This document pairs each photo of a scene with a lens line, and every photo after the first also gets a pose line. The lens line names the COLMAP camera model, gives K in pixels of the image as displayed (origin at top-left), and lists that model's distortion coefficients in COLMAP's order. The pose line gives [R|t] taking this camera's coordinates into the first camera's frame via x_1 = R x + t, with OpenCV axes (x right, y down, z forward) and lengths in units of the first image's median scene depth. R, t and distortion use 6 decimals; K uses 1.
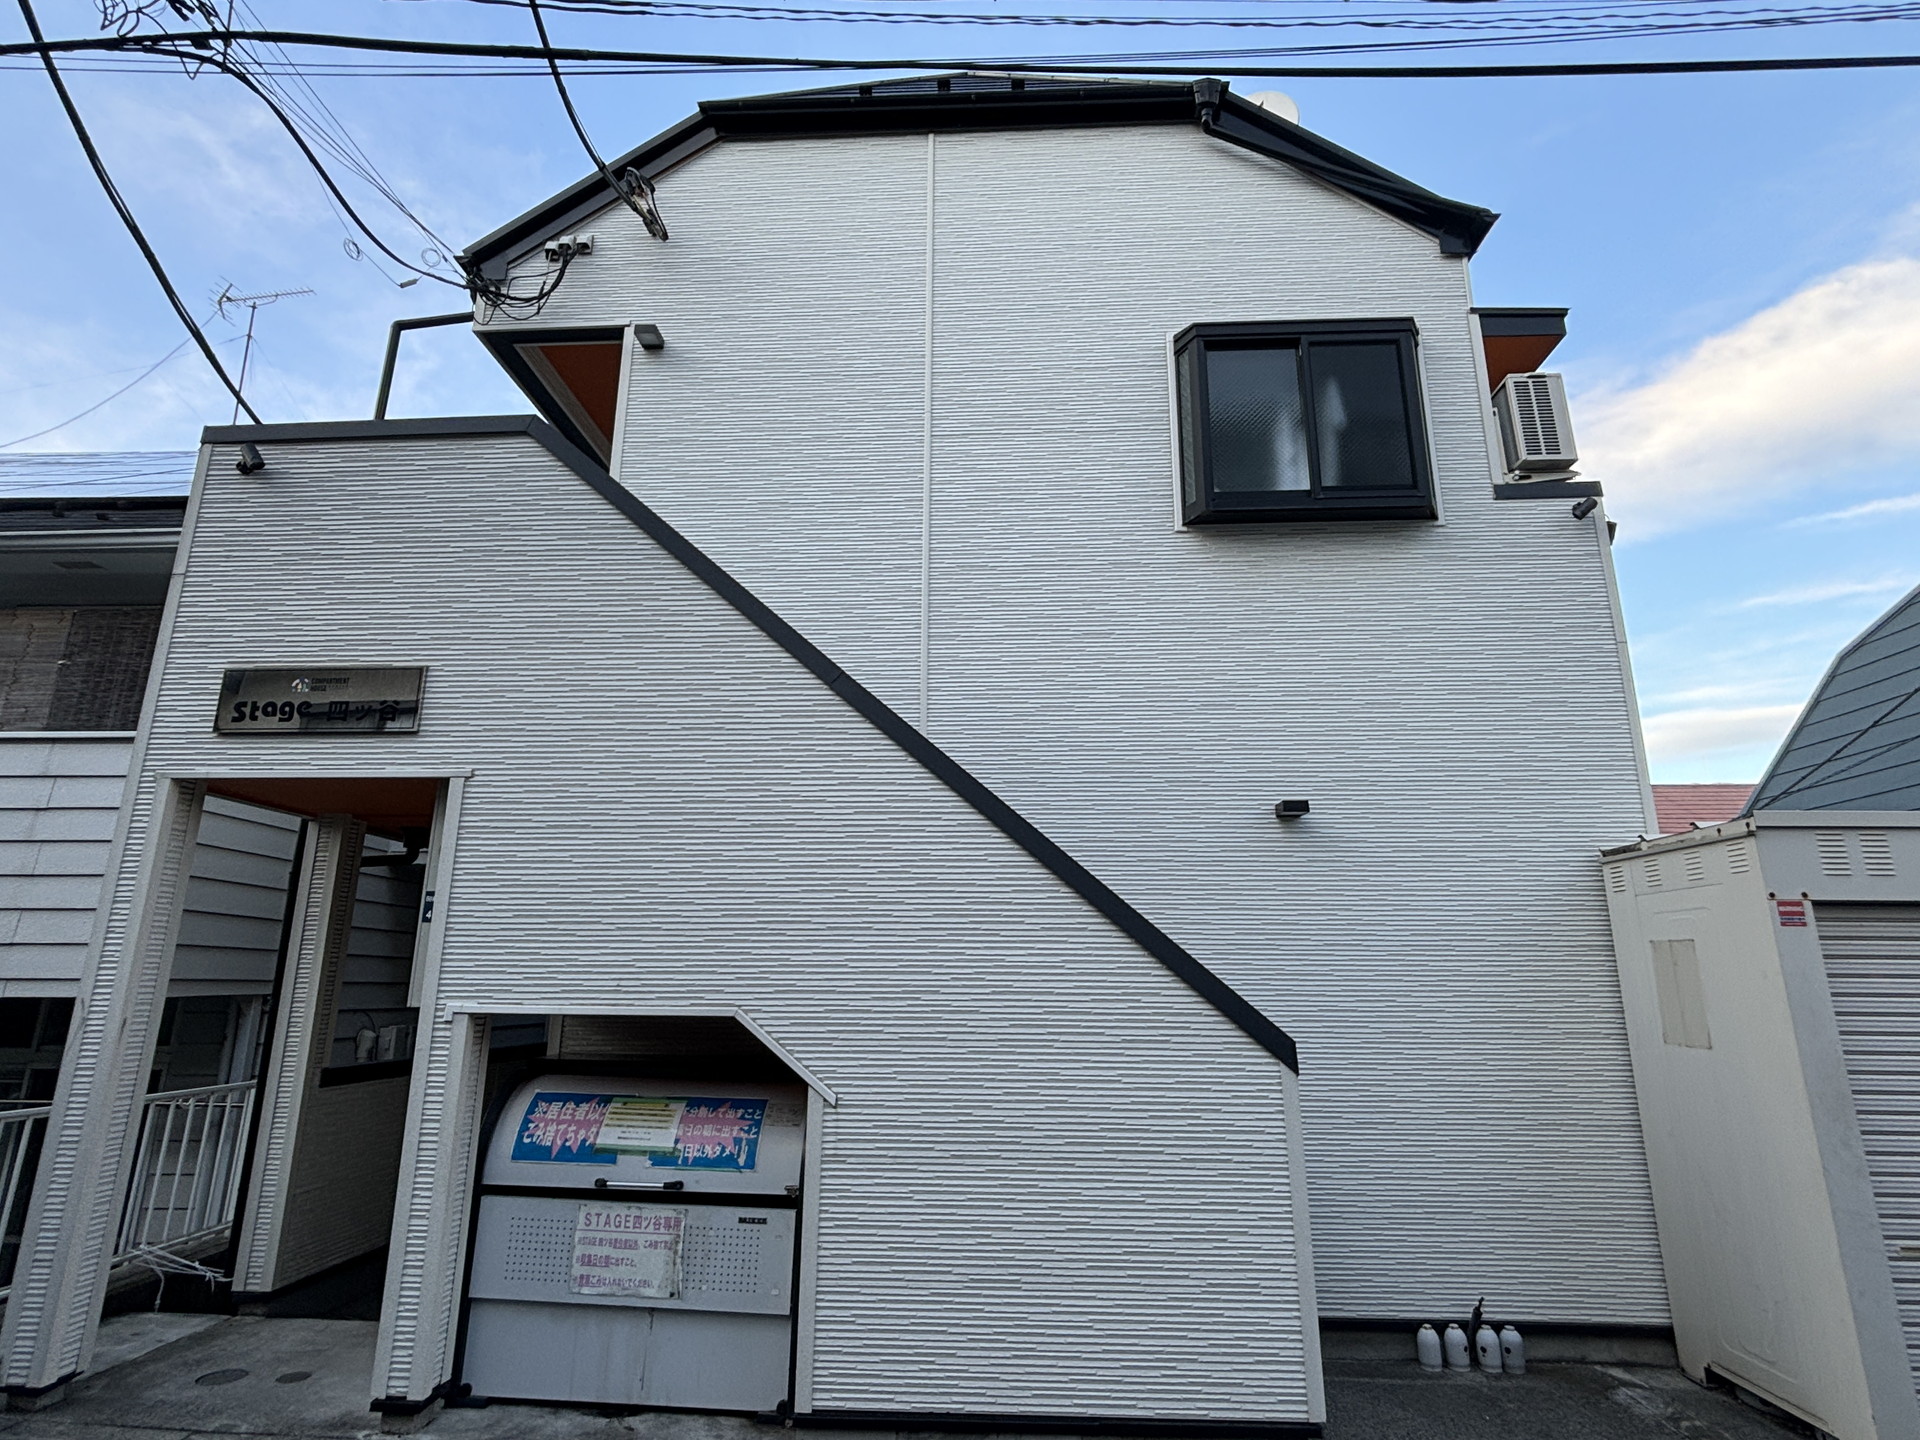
lens RADIAL K [[1022.3, 0, 957.1], [0, 1022.3, 707.9], [0, 0, 1]] dist [0.001353, -0.005592]
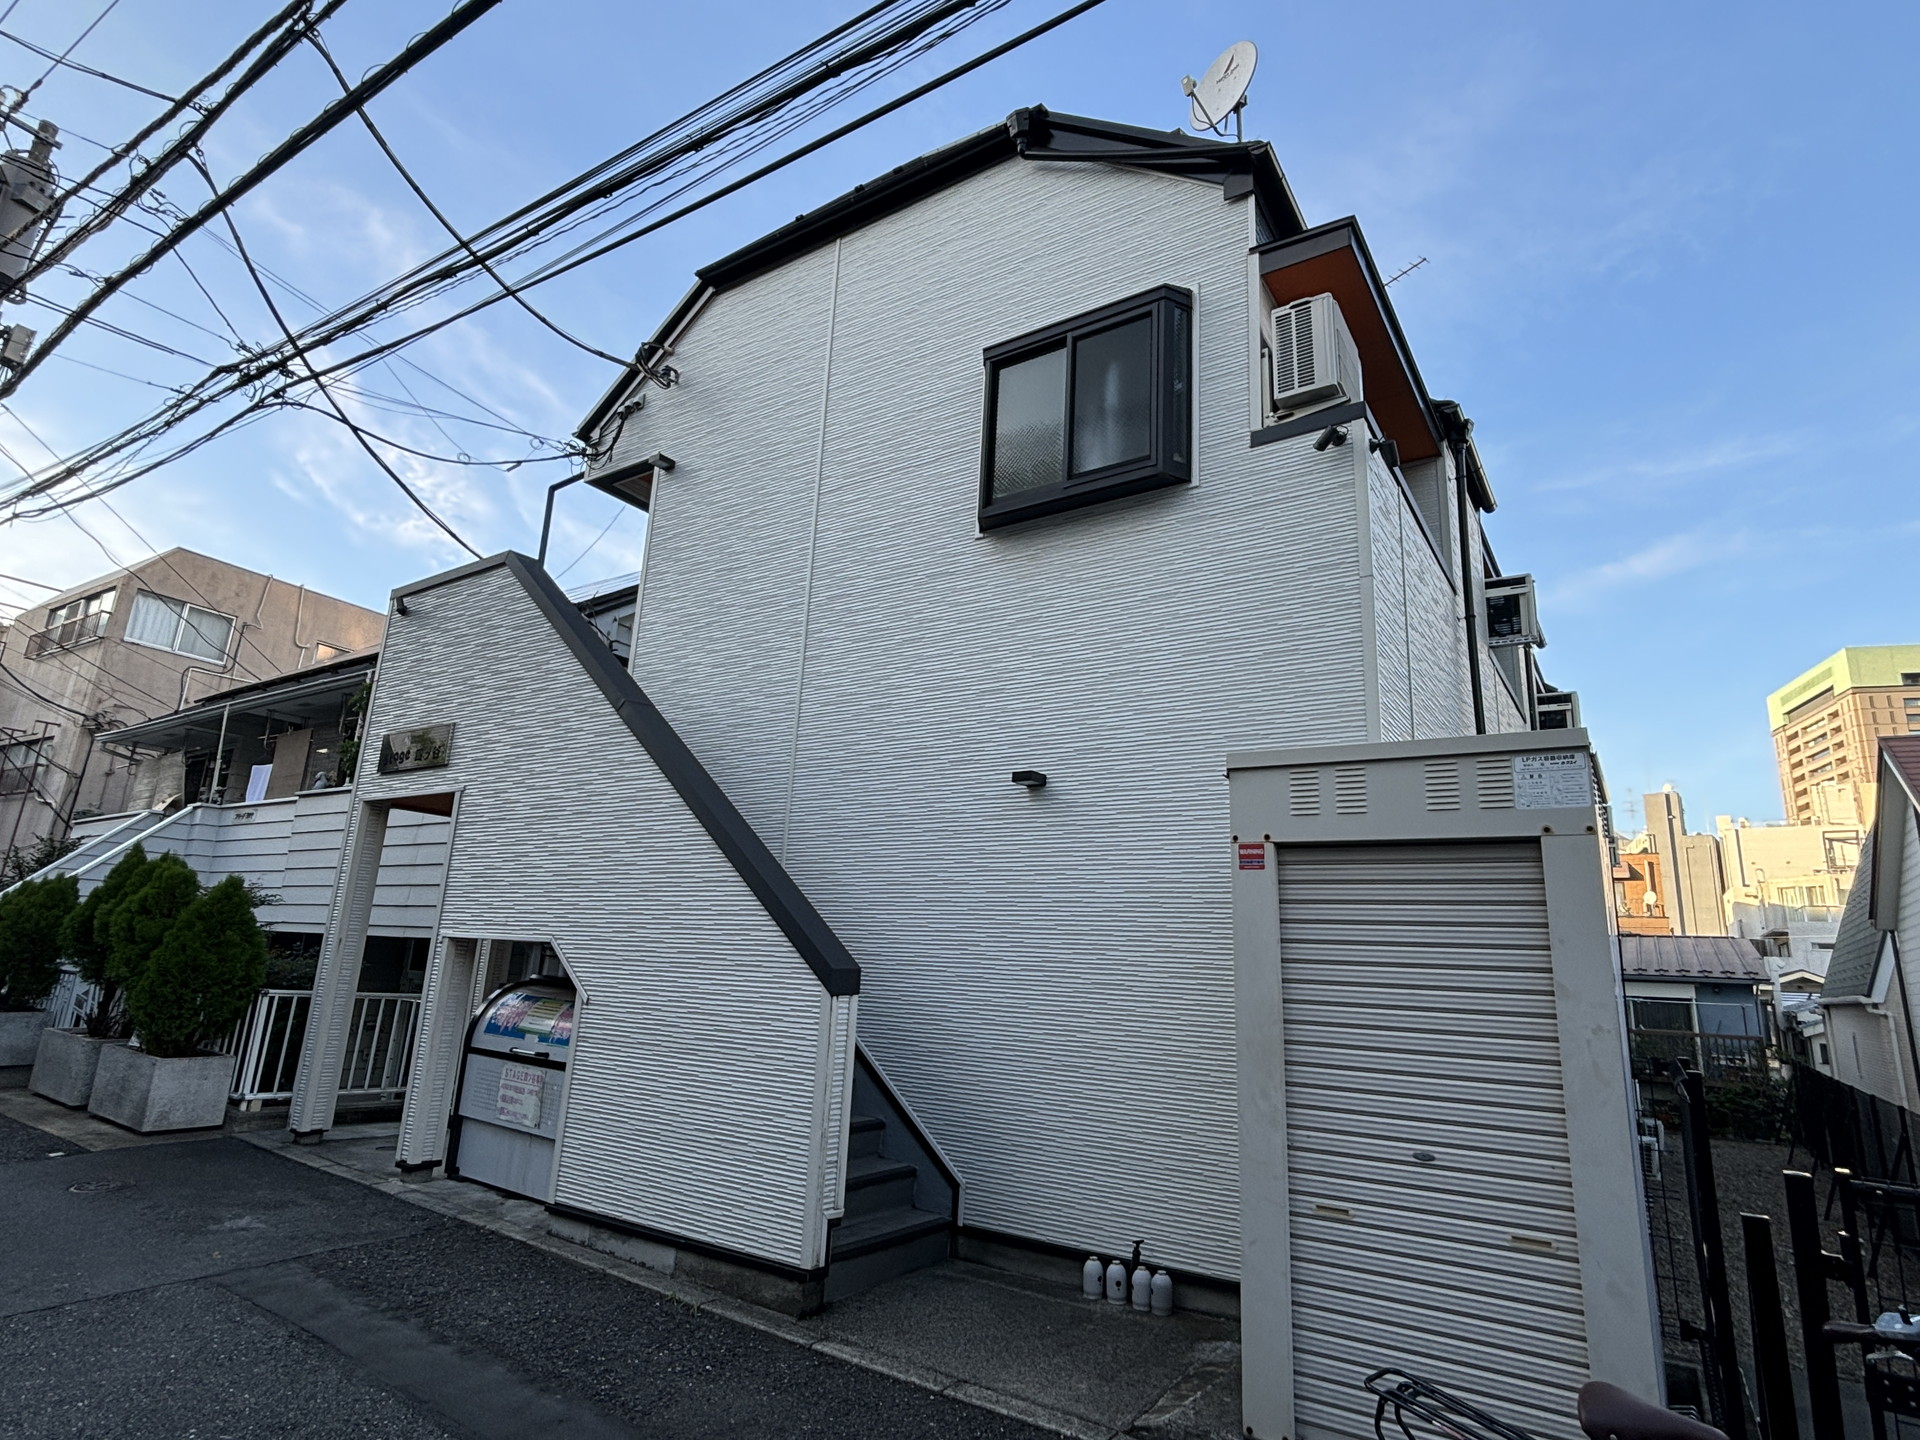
lens RADIAL K [[1022.3, 0, 970.5], [0, 1022.3, 725.1], [0, 0, 1]] dist [0.001353, -0.005592]
pose [[0.858939, -0.086993, -0.504634, 1.034084], [0.089723, 0.995787, -0.018944, 0.069228], [0.504156, -0.029005, 0.863126, 0.037698]]
